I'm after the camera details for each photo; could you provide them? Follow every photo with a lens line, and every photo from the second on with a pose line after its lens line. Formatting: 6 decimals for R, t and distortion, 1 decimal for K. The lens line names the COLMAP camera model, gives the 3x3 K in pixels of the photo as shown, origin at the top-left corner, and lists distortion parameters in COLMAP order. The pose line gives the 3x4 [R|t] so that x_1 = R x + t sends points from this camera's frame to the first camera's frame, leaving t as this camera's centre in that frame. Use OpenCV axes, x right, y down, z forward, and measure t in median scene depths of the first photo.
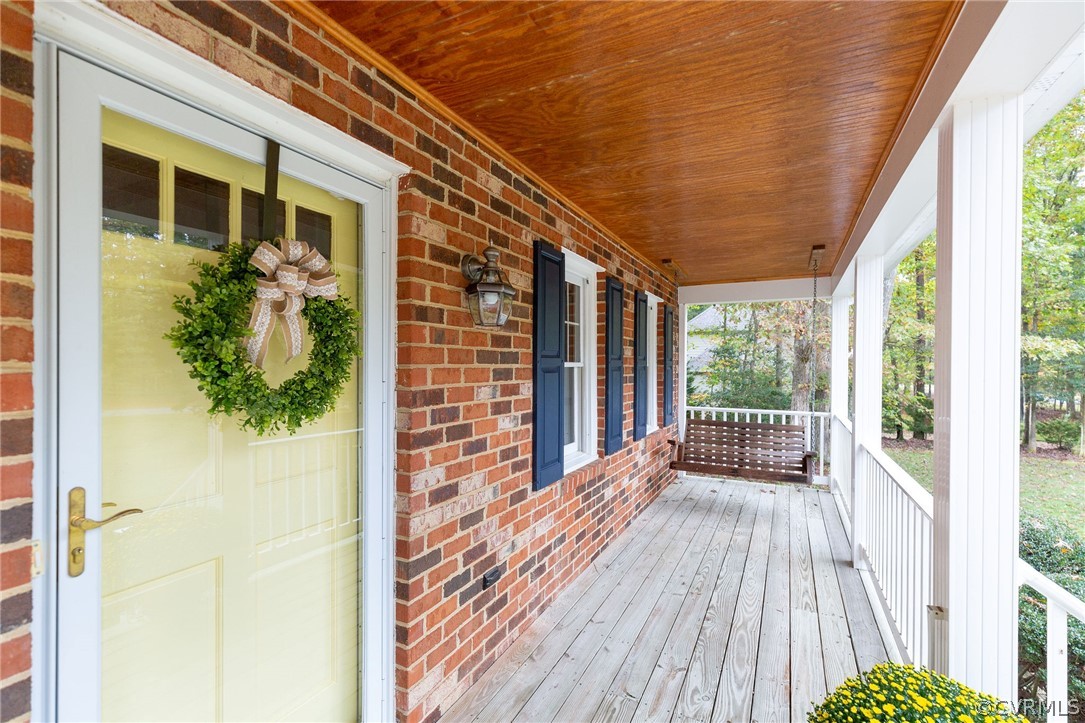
lens RADIAL K [[495.5, 0, 543.3], [0, 495.5, 367.2], [0, 0, 1]] dist [0.000372, 0.000248]
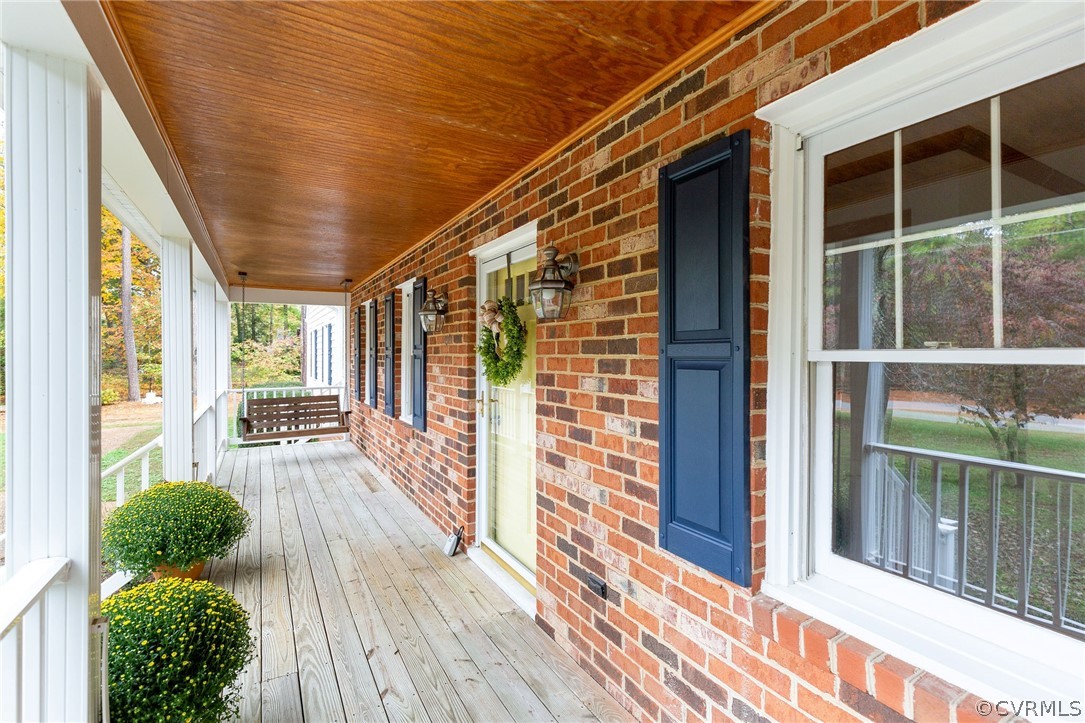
lens RADIAL K [[495.5, 0, 543.5], [0, 495.5, 354.2], [0, 0, 1]] dist [0.000372, 0.000248]
pose [[-0.560094, -0.006629, -0.828403, 0.743211], [-0.011411, 0.999935, -0.000286, -0.005546], [0.828351, 0.009293, -0.560133, 1.480355]]
